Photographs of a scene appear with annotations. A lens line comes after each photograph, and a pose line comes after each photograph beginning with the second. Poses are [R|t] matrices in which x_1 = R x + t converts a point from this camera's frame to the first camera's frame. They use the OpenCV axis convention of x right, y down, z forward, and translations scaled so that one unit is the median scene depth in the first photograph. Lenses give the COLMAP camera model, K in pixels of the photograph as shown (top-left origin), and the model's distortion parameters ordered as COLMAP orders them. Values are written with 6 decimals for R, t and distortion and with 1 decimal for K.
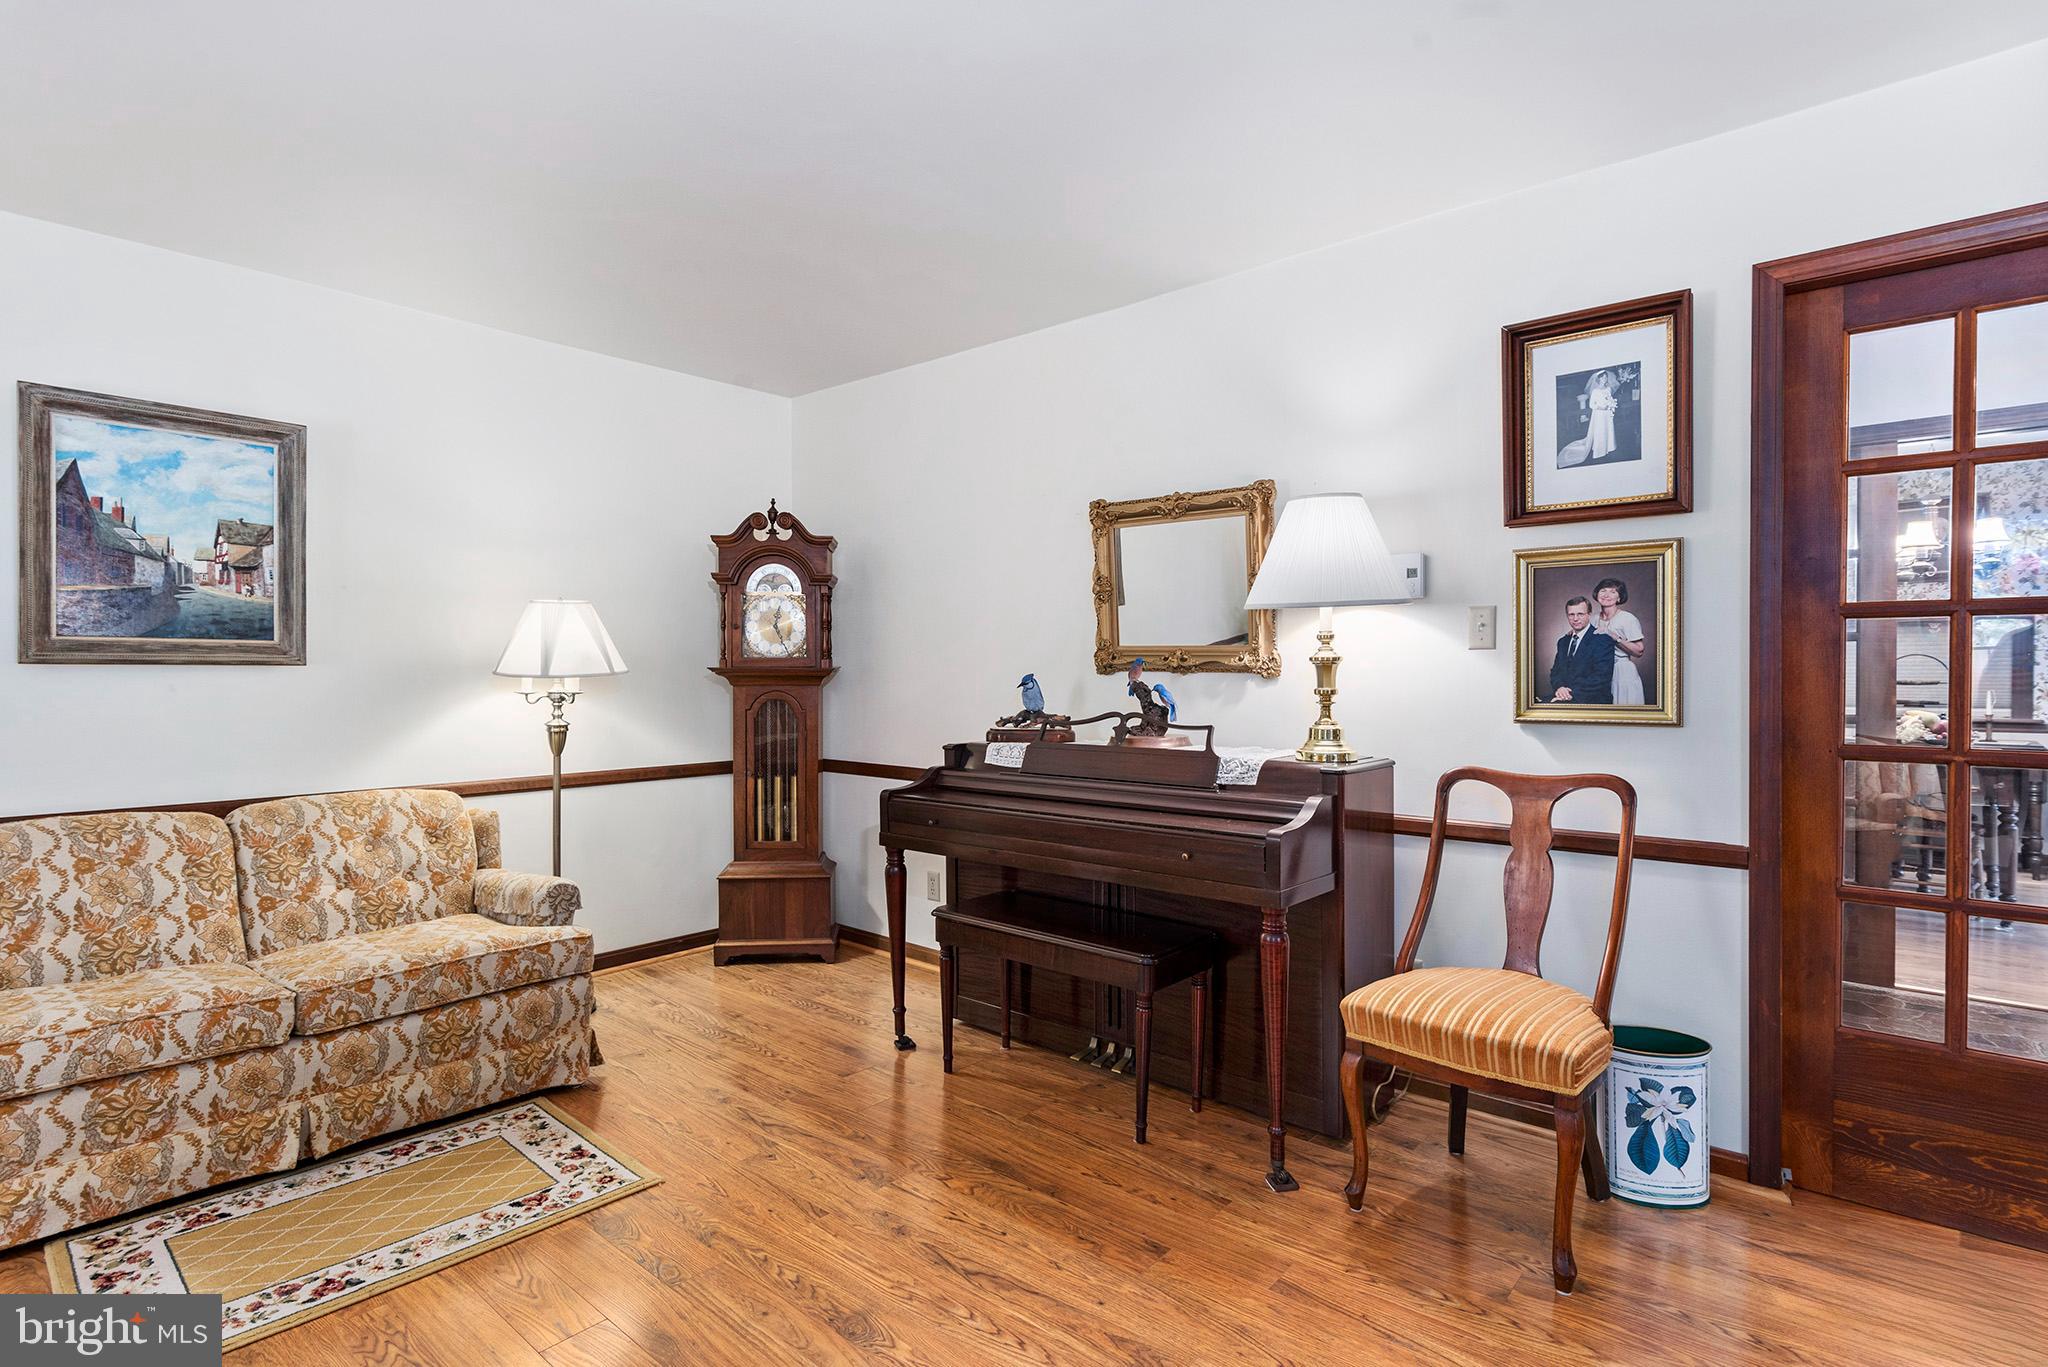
lens RADIAL K [[993.2, 0, 1023.1], [0, 993.2, 689.8], [0, 0, 1]] dist [0.003115, -0.000522]
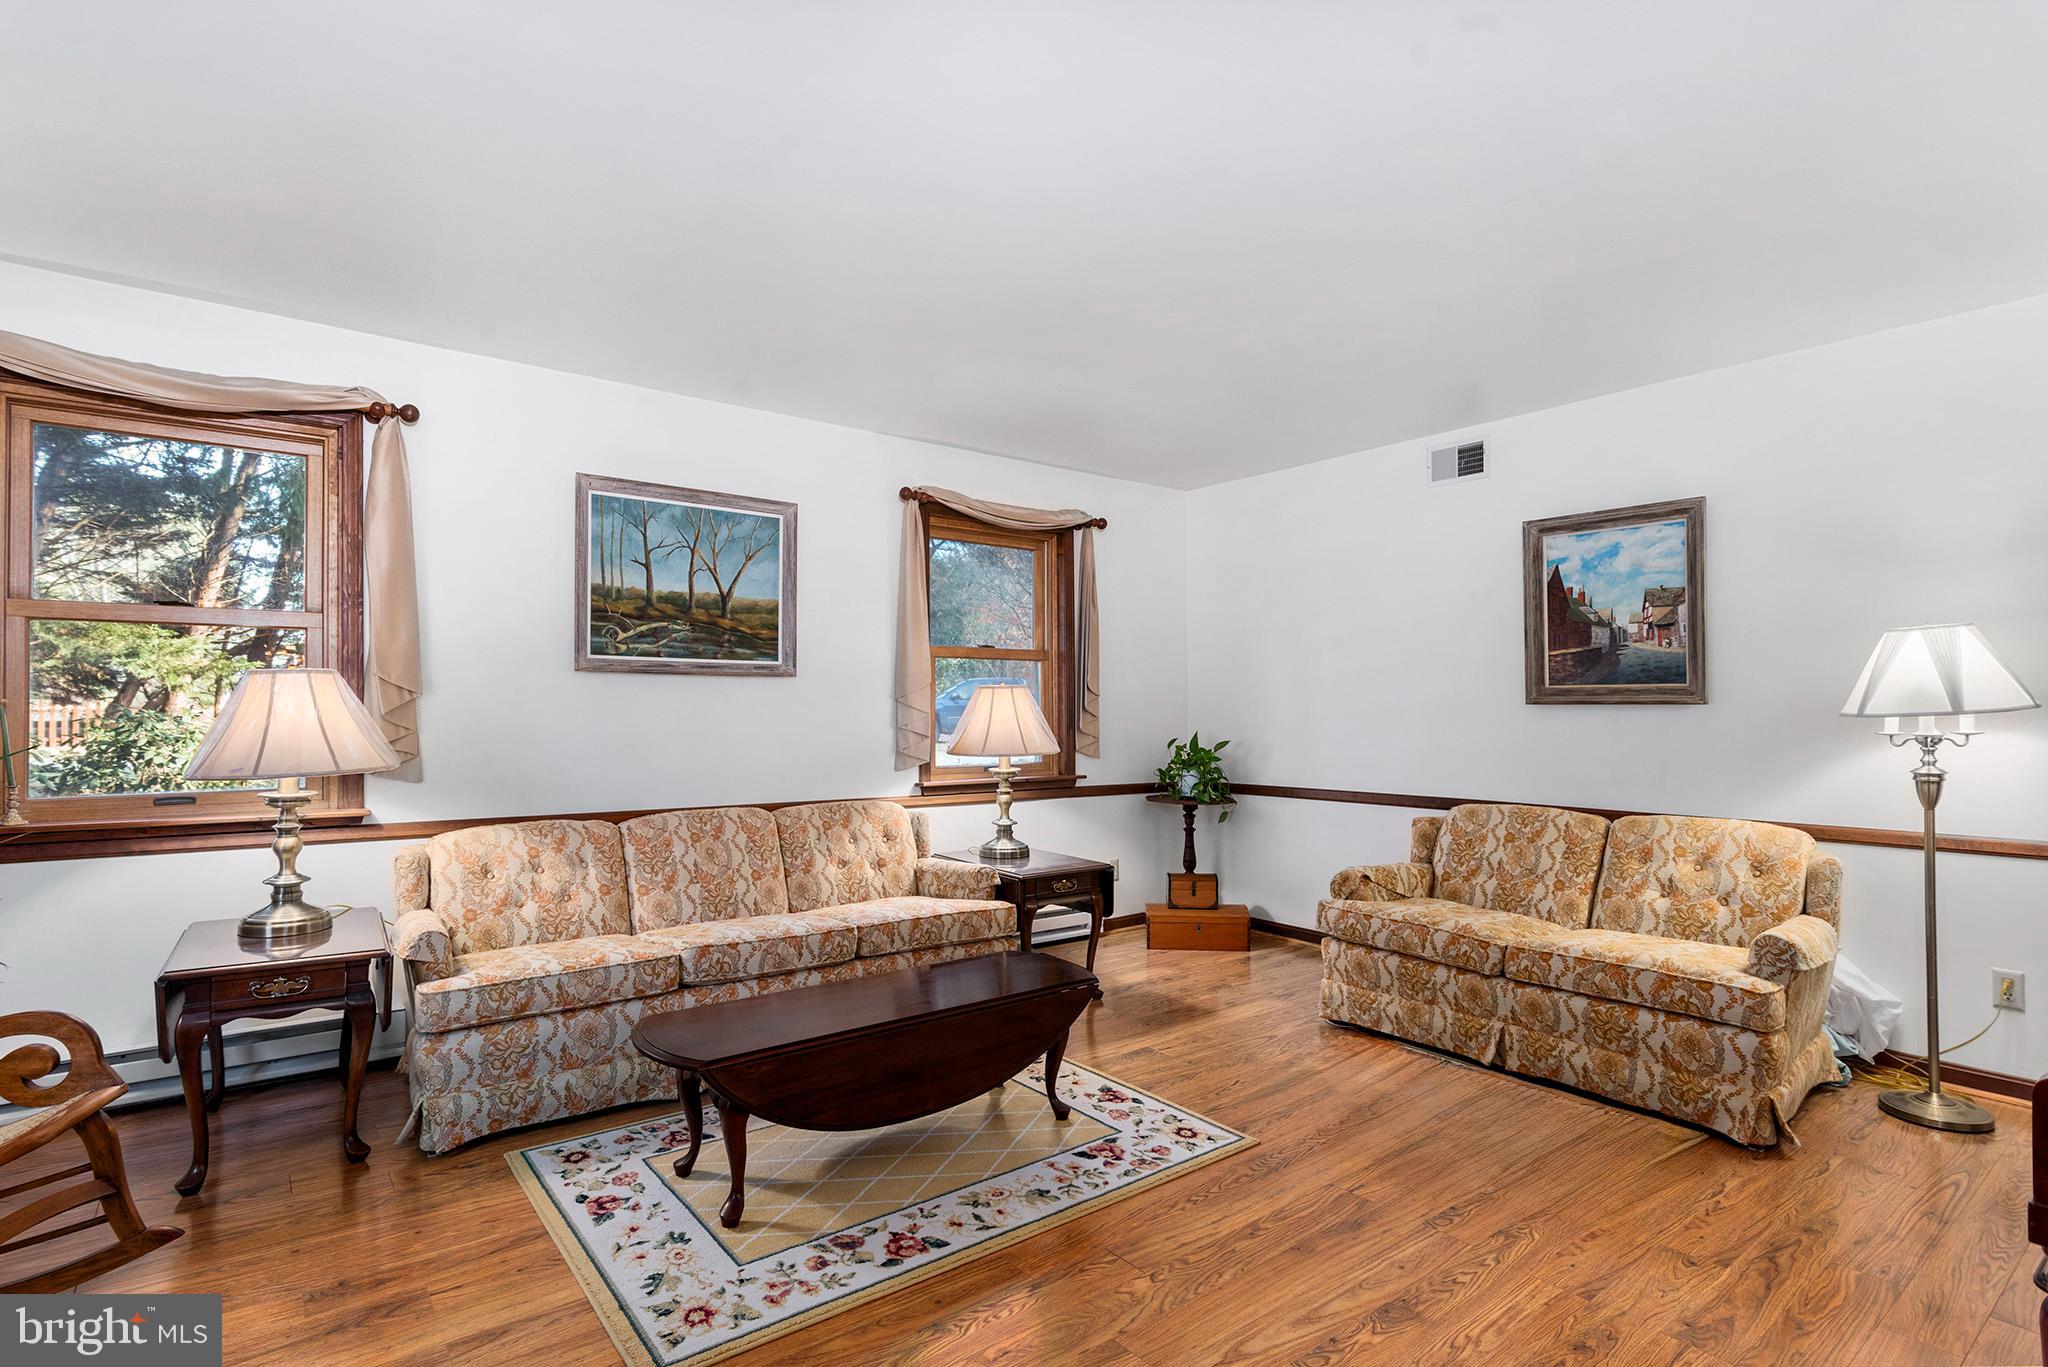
lens RADIAL K [[993.2, 0, 1023.1], [0, 993.2, 689.8], [0, 0, 1]] dist [0.003115, -0.000522]
pose [[-0.165056, -0.014145, -0.986183, 0.594582], [-0.014184, 0.999828, -0.011967, -0.017681], [0.986182, 0.012013, -0.165228, 0.451496]]
